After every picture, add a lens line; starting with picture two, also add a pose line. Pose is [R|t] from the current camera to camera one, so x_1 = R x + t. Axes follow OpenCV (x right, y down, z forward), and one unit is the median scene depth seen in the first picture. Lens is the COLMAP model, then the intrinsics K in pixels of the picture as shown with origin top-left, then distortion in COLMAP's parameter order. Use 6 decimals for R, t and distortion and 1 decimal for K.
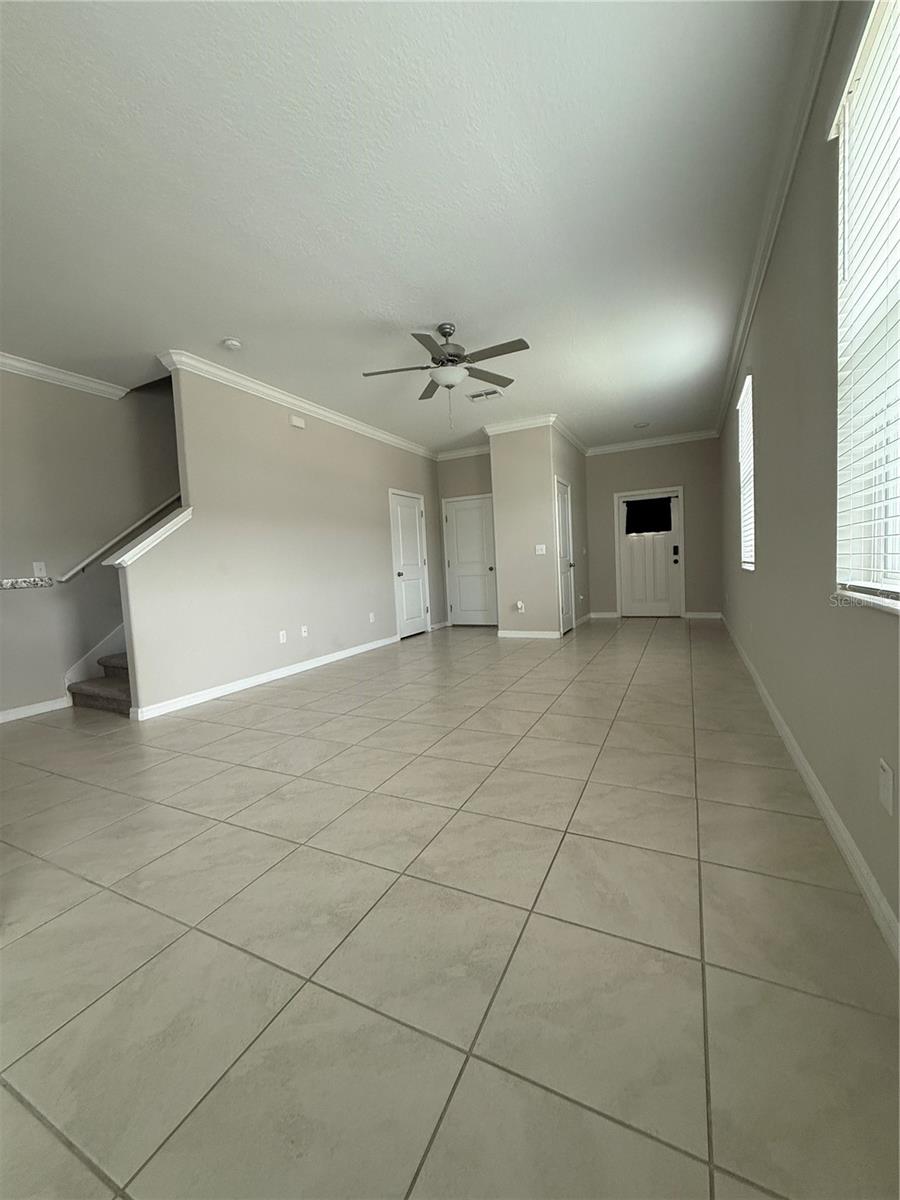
lens RADIAL K [[473.4, 0, 451.1], [0, 473.4, 600.4], [0, 0, 1]] dist [0.000575, 0.000416]
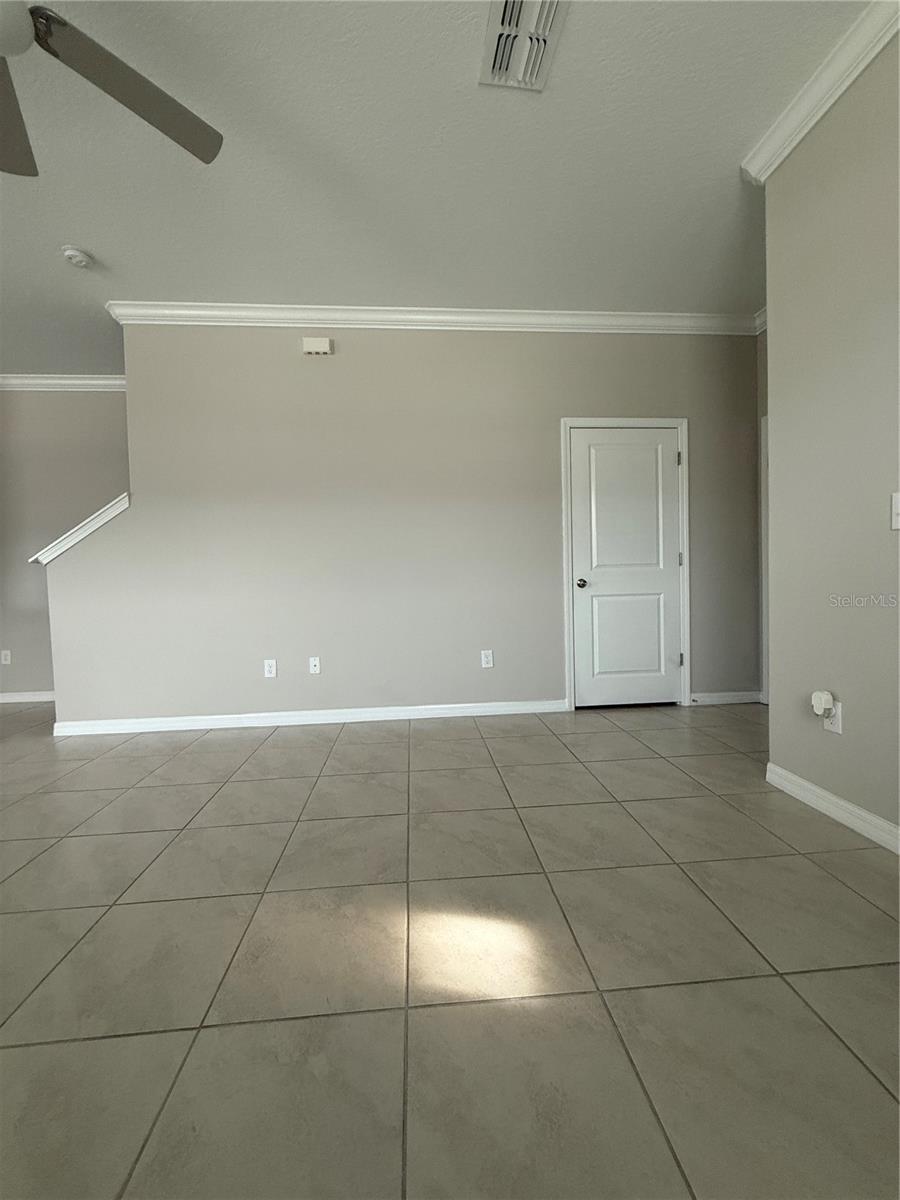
lens RADIAL K [[473.4, 0, 449.1], [0, 473.4, 600.3], [0, 0, 1]] dist [0.000575, 0.000416]
pose [[0.514390, 0.074246, -0.854336, 0.441237], [-0.067041, 0.996678, 0.046252, -0.087476], [0.854932, 0.033484, 0.517659, 1.042695]]
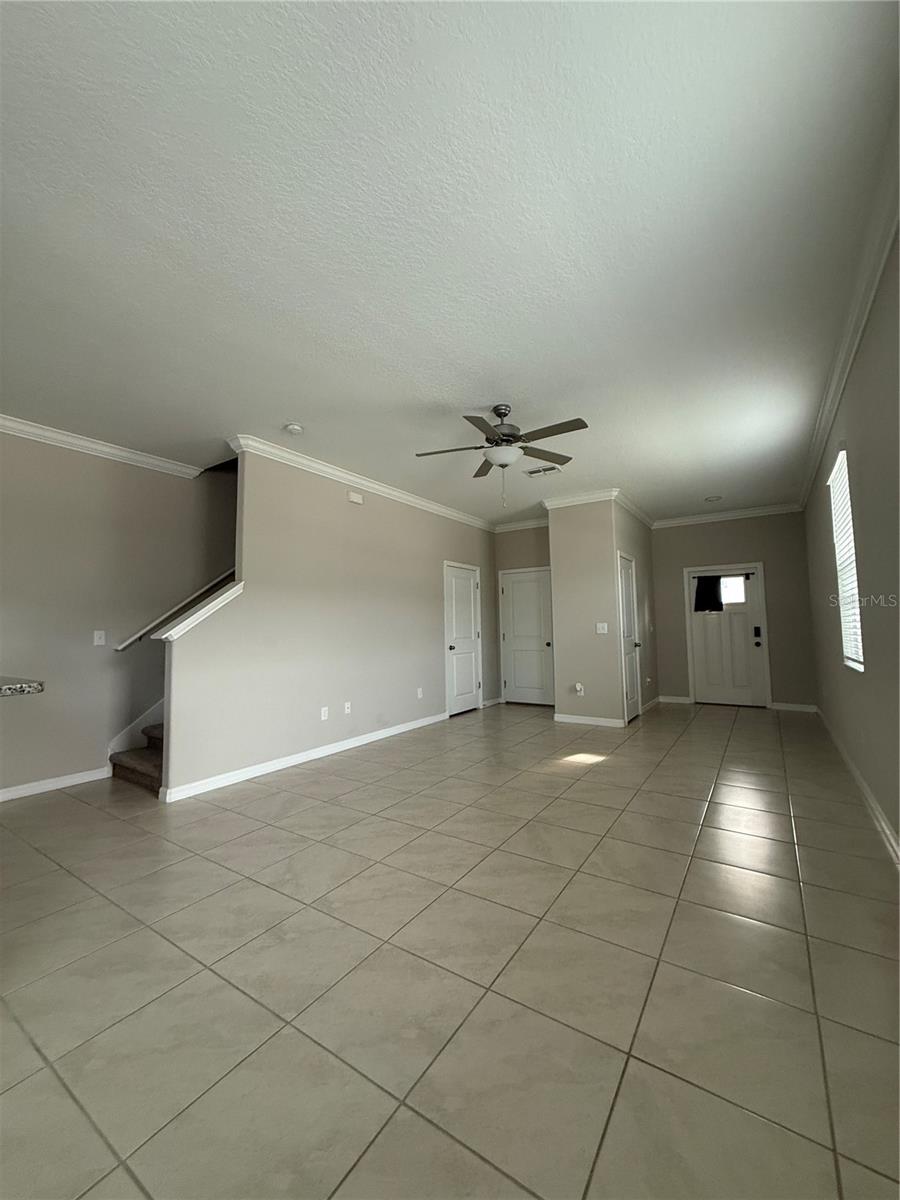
lens RADIAL K [[473.4, 0, 452.4], [0, 473.4, 599.9], [0, 0, 1]] dist [0.000575, 0.000416]
pose [[0.991805, 0.026201, -0.125042, 0.019516], [-0.042471, 0.990698, -0.129282, -0.046462], [0.120491, 0.133534, 0.983692, 0.067240]]
